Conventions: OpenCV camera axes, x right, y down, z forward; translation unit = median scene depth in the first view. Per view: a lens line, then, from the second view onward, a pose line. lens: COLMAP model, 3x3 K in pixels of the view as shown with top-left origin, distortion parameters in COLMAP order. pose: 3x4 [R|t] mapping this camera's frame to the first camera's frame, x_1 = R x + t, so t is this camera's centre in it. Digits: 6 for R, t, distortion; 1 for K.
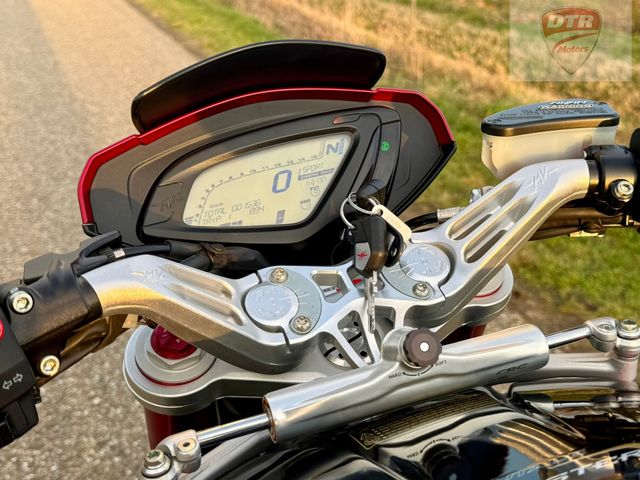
lens RADIAL K [[764.3, 0, 320.0], [0, 764.3, 240.0], [0, 0, 1]] dist [0.191549, -0.440724]
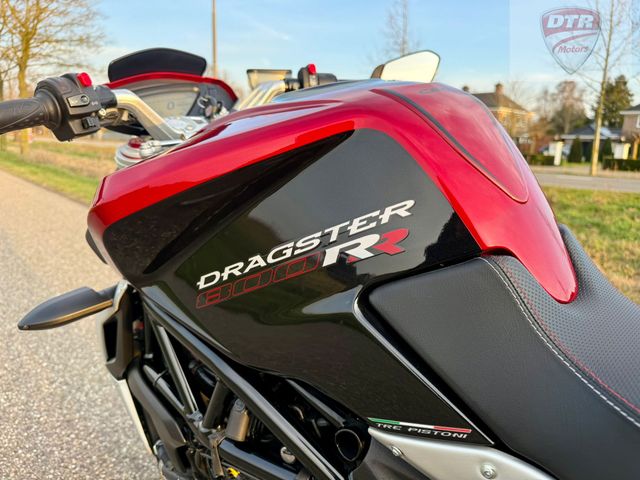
lens RADIAL K [[467.0, 0, 320.0], [0, 467.0, 240.0], [0, 0, 1]] dist [-0.010372, -0.004540]
pose [[0.937720, -0.103322, 0.331671, -0.044054], [0.159921, 0.975955, -0.148110, 0.202029], [-0.308393, 0.191927, 0.931696, -0.148875]]
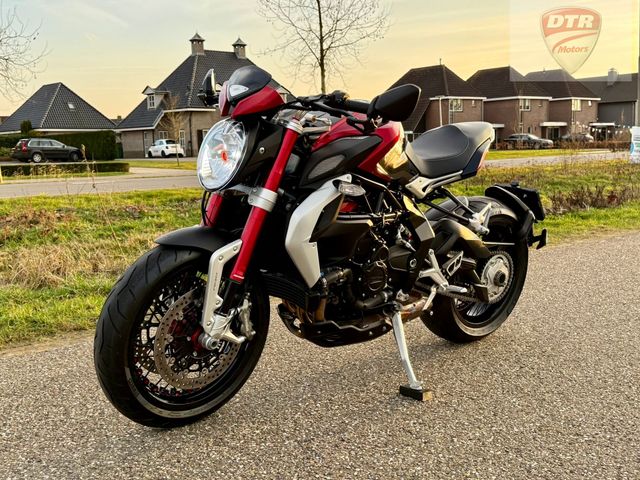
lens RADIAL K [[764.3, 0, 320.0], [0, 764.3, 240.0], [0, 0, 1]] dist [0.191549, -0.440724]
pose [[-0.368938, -0.166295, 0.914457, -1.347314], [0.363842, 0.879508, 0.306732, -0.185597], [-0.855280, 0.445883, -0.263979, 0.692750]]
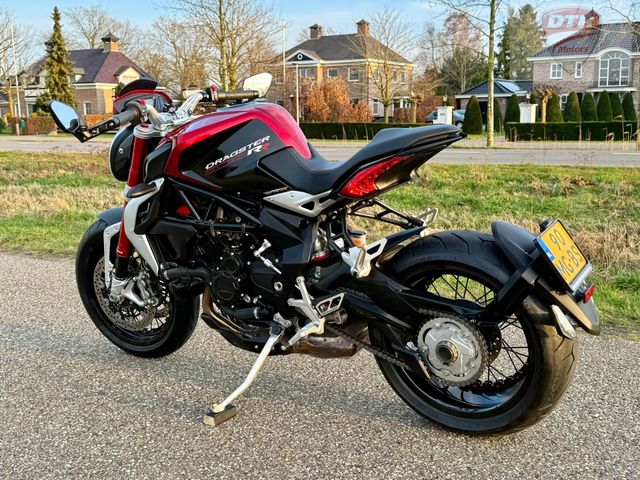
lens RADIAL K [[764.3, 0, 320.0], [0, 764.3, 240.0], [0, 0, 1]] dist [0.191549, -0.440724]
pose [[0.797596, -0.163682, 0.580558, -0.707145], [0.288825, 0.948603, -0.129352, 0.550170], [-0.529547, 0.270851, 0.803878, -1.097715]]
